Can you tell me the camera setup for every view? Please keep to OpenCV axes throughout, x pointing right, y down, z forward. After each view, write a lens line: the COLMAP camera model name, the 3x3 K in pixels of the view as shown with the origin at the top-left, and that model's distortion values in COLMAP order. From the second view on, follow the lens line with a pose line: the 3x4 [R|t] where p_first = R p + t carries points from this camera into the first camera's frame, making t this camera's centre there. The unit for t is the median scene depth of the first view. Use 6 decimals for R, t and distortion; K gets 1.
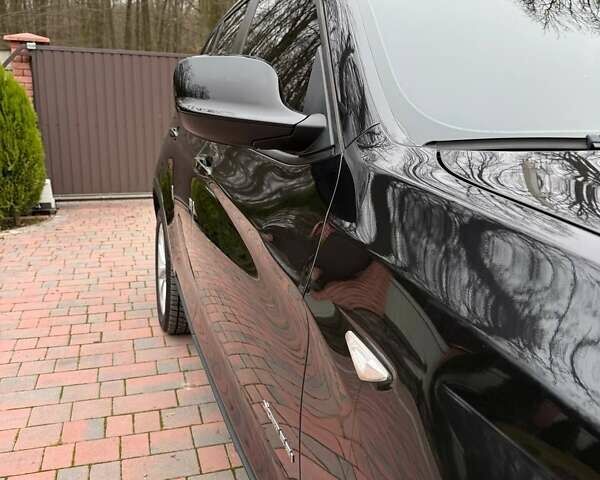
lens RADIAL K [[584.4, 0, 300.0], [0, 584.4, 249.8], [0, 0, 1]] dist [0.295561, -0.701355]
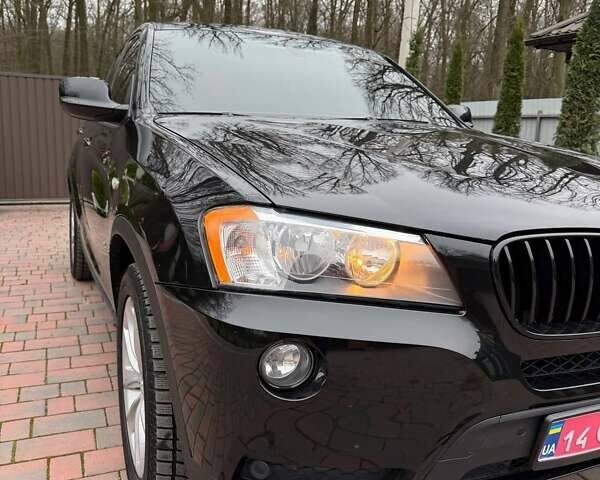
lens RADIAL K [[580.2, 0, 300.0], [0, 580.2, 240.0], [0, 0, 1]] dist [0.138892, -0.256668]
pose [[0.994811, -0.005645, 0.101584, 0.124247], [0.011447, 0.998330, -0.056623, 0.111281], [-0.101095, 0.057492, 0.993214, -0.329056]]
